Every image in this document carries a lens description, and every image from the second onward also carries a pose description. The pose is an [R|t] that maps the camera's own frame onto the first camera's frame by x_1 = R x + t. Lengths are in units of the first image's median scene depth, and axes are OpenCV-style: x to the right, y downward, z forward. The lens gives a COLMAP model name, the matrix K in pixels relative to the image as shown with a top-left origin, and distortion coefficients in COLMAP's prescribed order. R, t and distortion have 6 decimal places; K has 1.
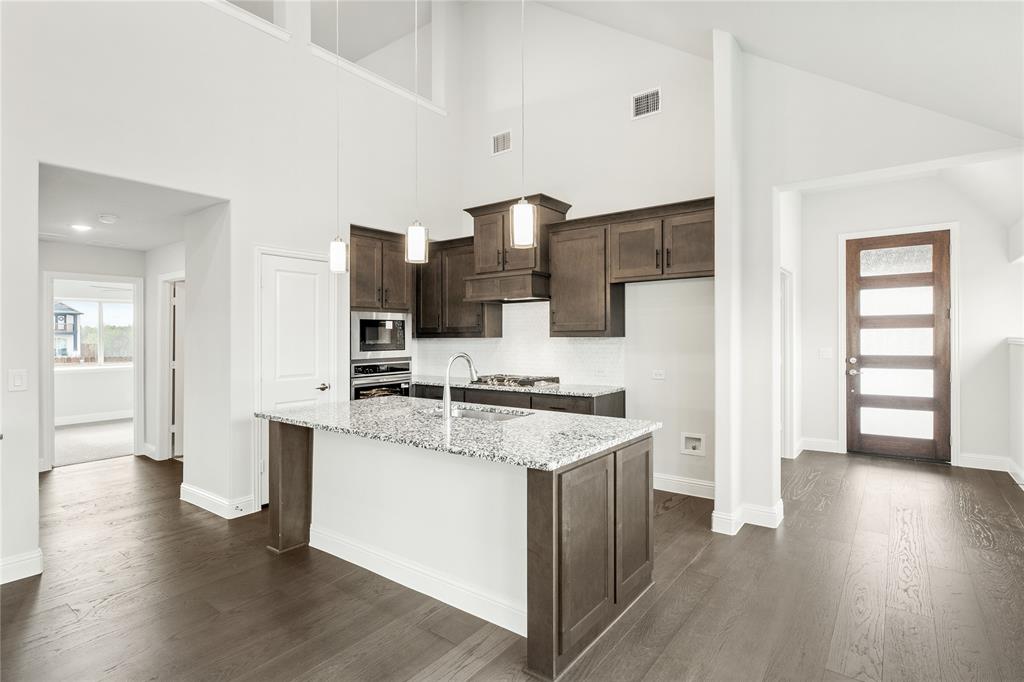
lens RADIAL K [[508.4, 0, 520.9], [0, 508.4, 342.3], [0, 0, 1]] dist [-0.002501, -0.000049]
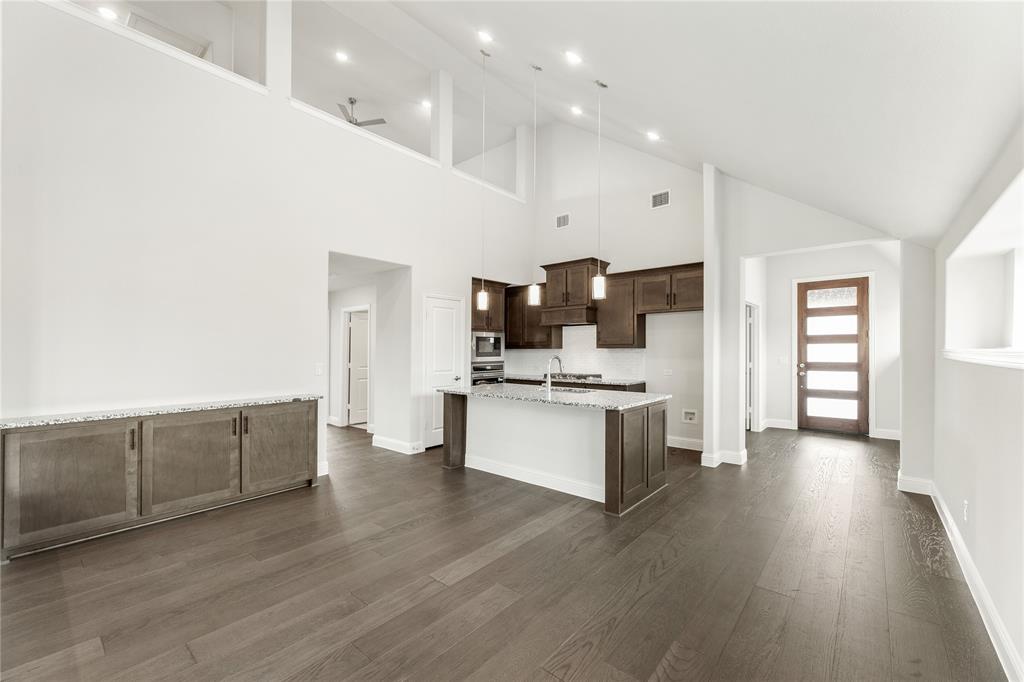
lens RADIAL K [[414.2, 0, 520.9], [0, 414.2, 353.6], [0, 0, 1]] dist [-0.001609, -0.000496]
pose [[0.998079, 0.005543, -0.061712, -0.097529], [-0.005767, 0.999977, -0.003455, 0.012052], [0.061692, 0.003805, 0.998088, -0.289377]]
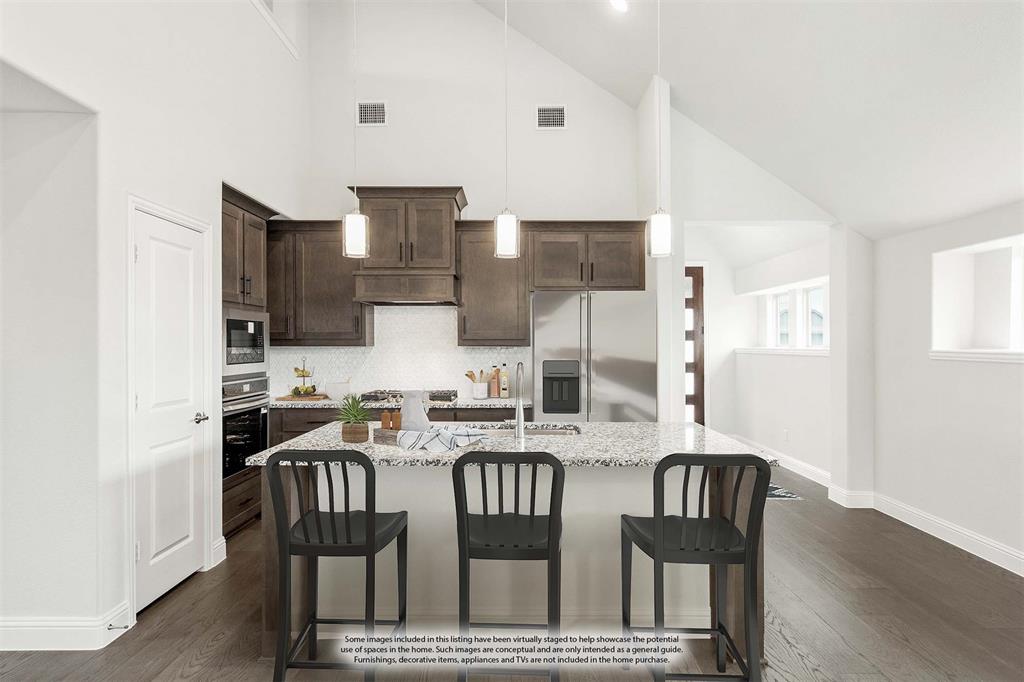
lens RADIAL K [[553.2, 0, 507.8], [0, 553.2, 348.9], [0, 0, 1]] dist [-0.007295, -0.000281]
pose [[0.805797, 0.003909, 0.592180, -0.461576], [0.001452, 0.999962, -0.008577, 0.003531], [-0.592191, 0.007771, 0.805760, 0.159332]]
